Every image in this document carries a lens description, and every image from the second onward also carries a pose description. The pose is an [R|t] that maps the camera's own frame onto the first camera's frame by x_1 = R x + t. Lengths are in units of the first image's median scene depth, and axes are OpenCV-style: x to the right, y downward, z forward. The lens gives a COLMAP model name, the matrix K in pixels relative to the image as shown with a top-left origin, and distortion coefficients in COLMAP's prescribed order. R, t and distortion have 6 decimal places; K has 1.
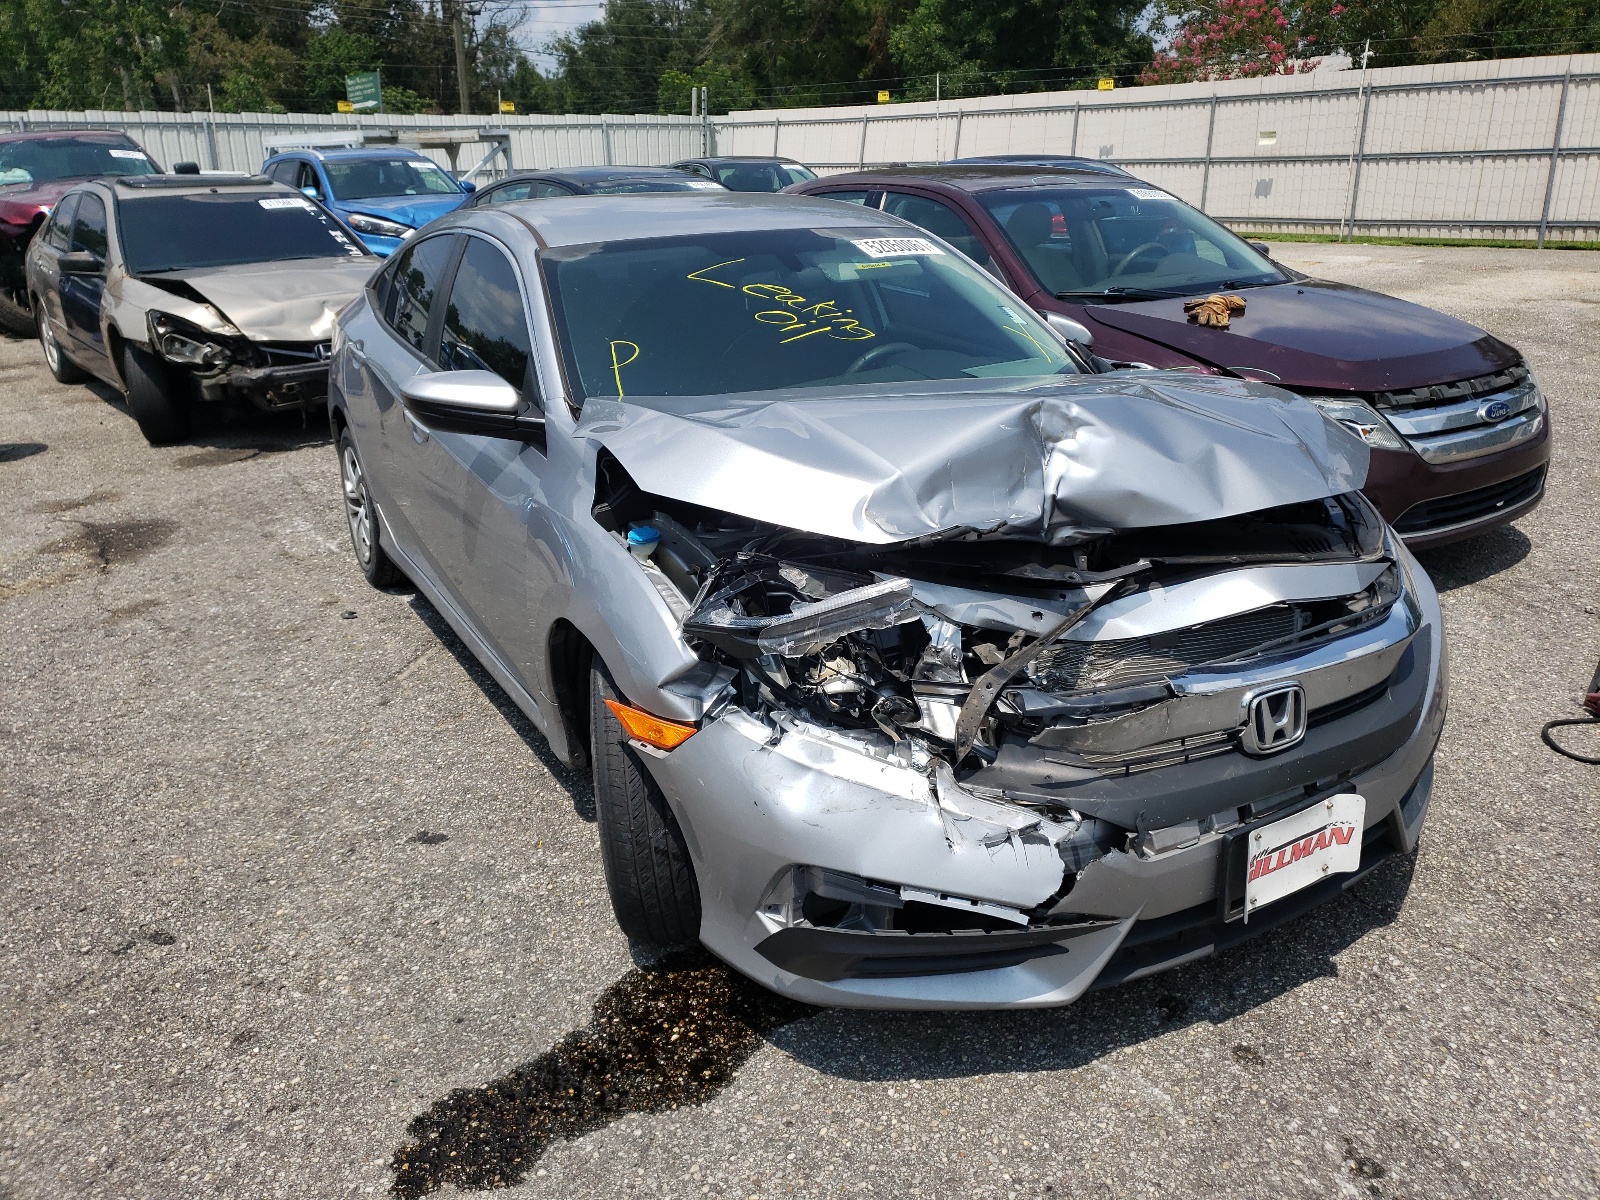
lens RADIAL K [[1239.2, 0, 795.1], [0, 1239.2, 592.5], [0, 0, 1]] dist [0.020843, -0.009951]
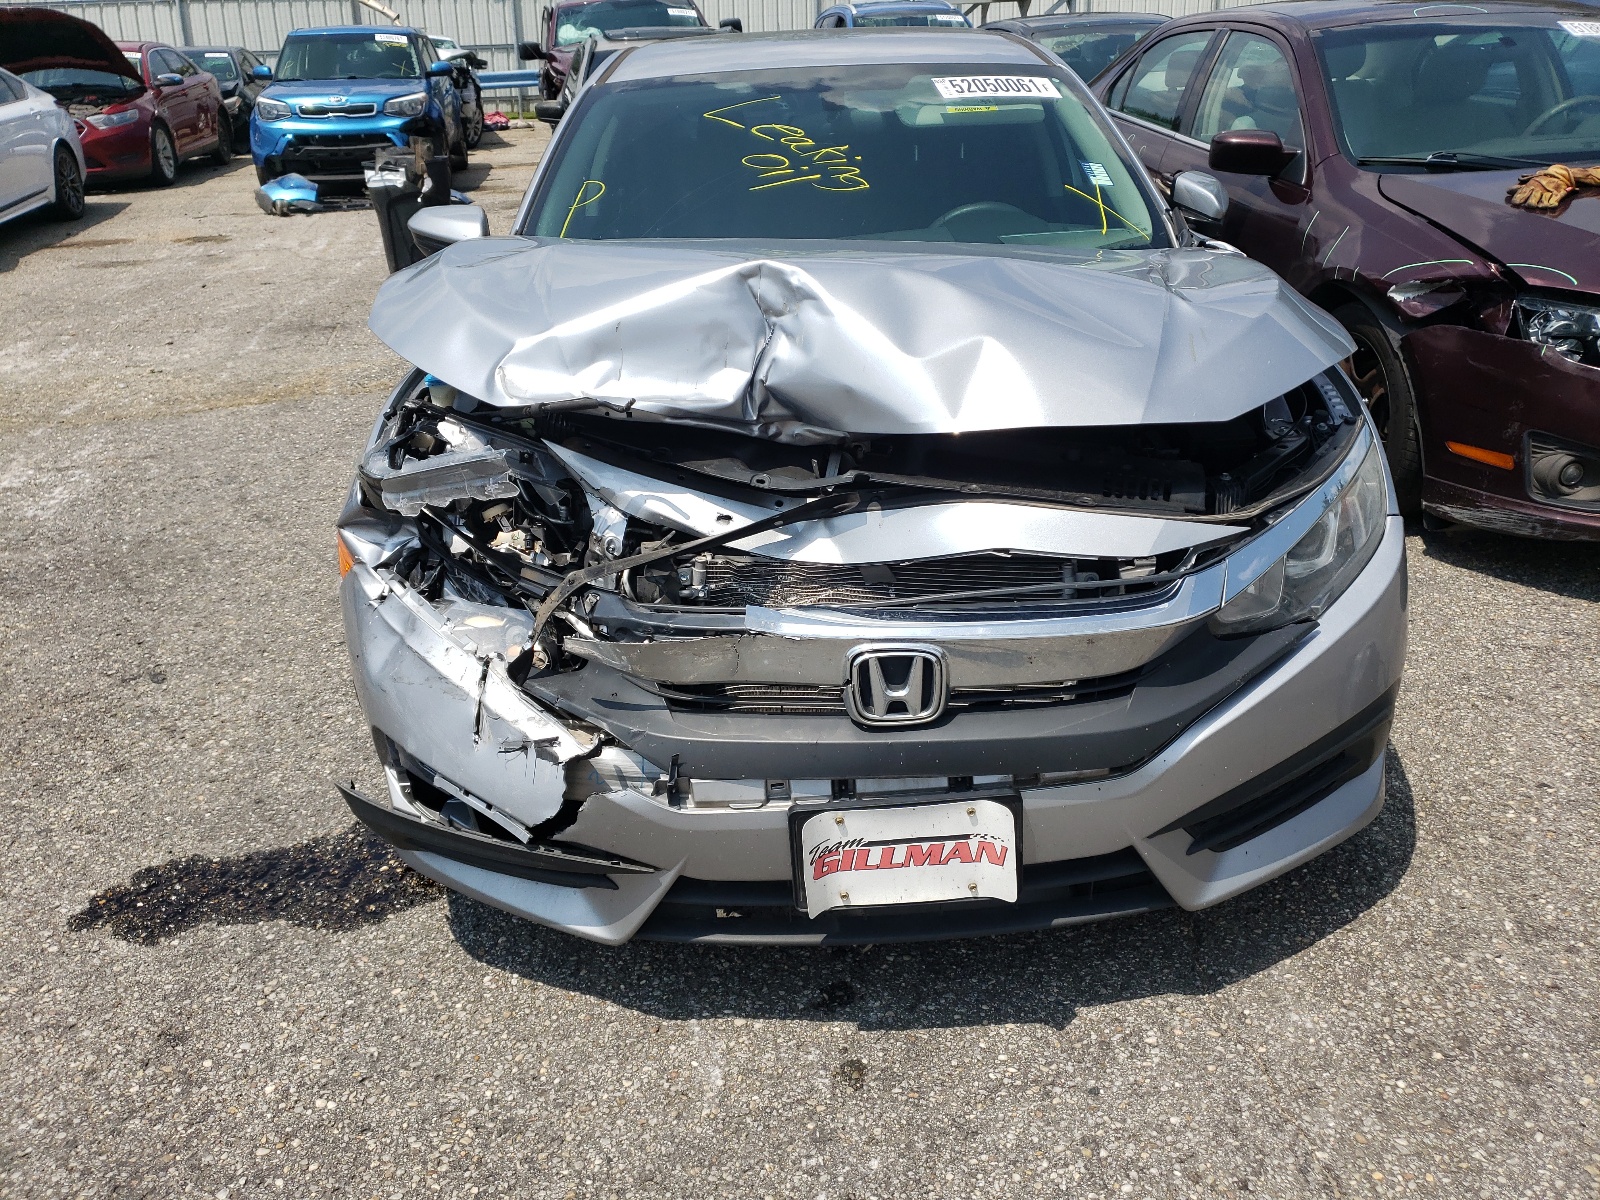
lens RADIAL K [[1239.2, 0, 795.1], [0, 1239.2, 592.5], [0, 0, 1]] dist [0.020843, -0.009951]
pose [[0.883886, 0.180281, -0.431561, 0.624422], [-0.136499, 0.981987, 0.130652, -0.050905], [0.447342, -0.056574, 0.892572, 0.248335]]
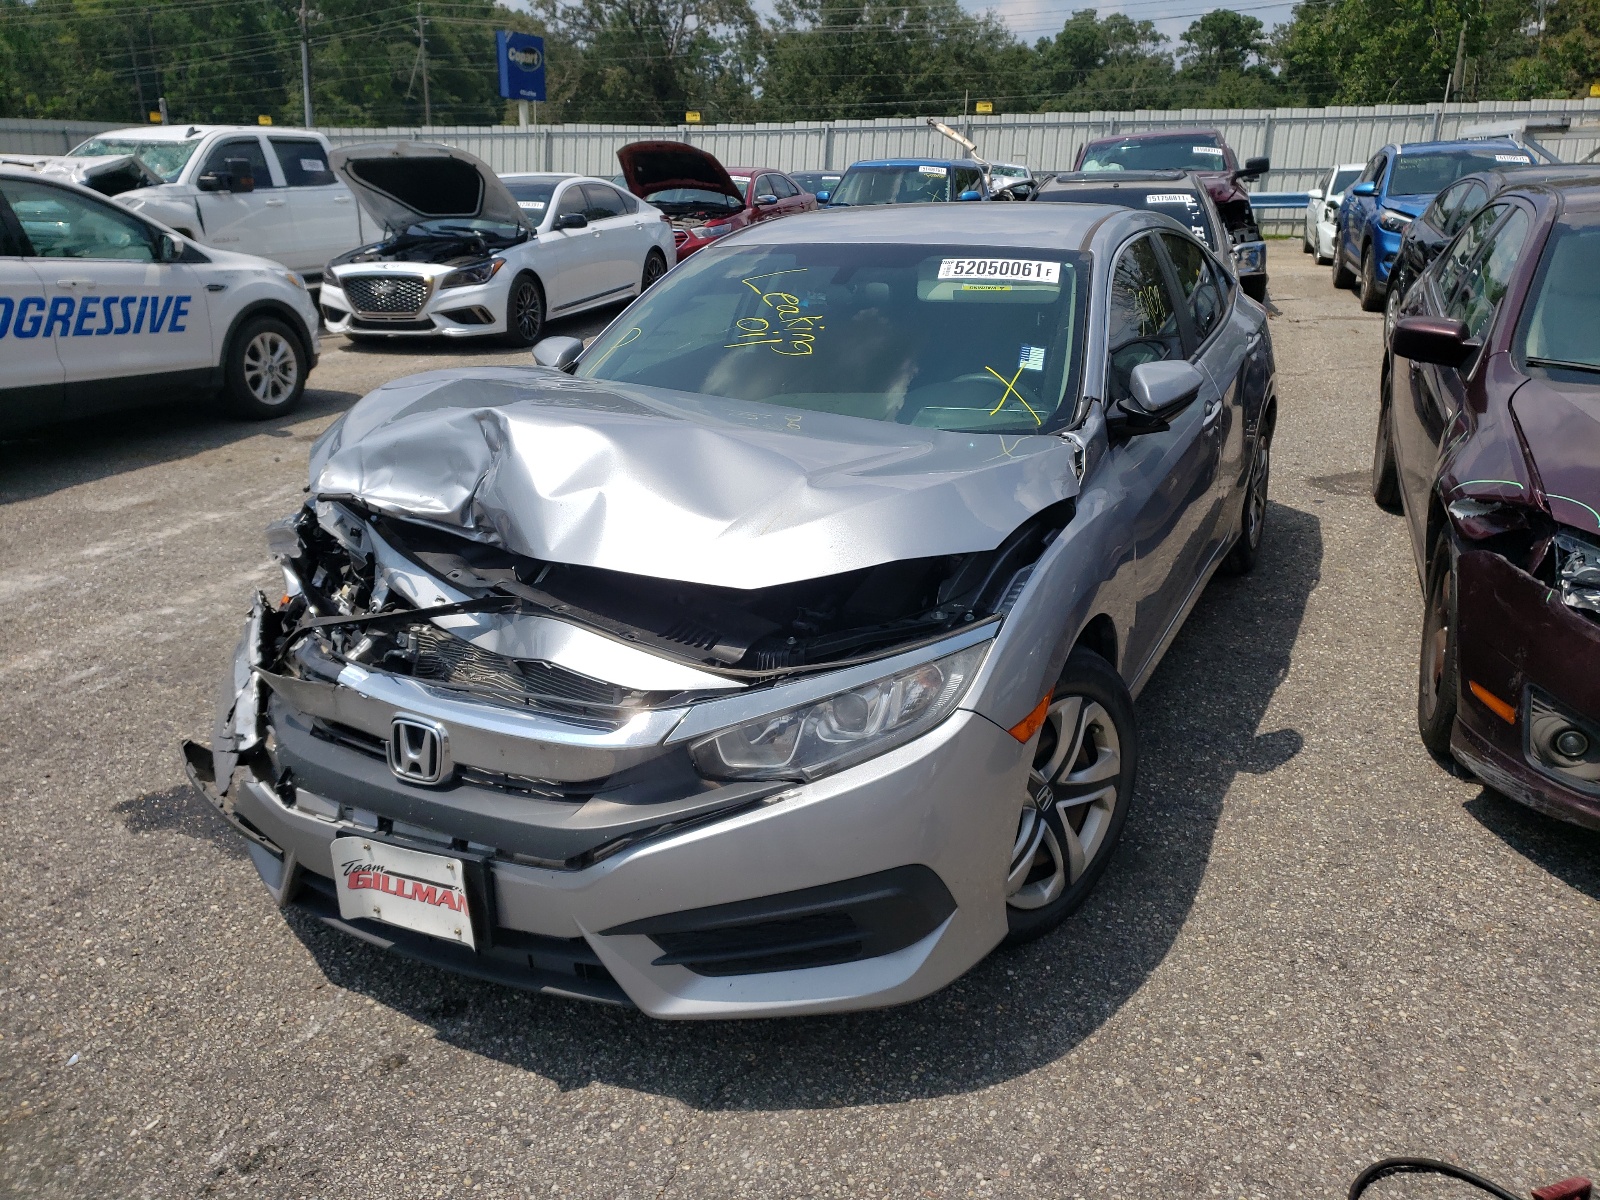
lens RADIAL K [[1222.5, 0, 800.0], [0, 1222.5, 600.0], [0, 0, 1]] dist [-0.000934, 0.033934]
pose [[0.573933, 0.278402, -0.770126, 1.209643], [-0.264760, 0.953013, 0.147205, -0.225929], [0.774921, 0.119413, 0.620675, 0.581053]]
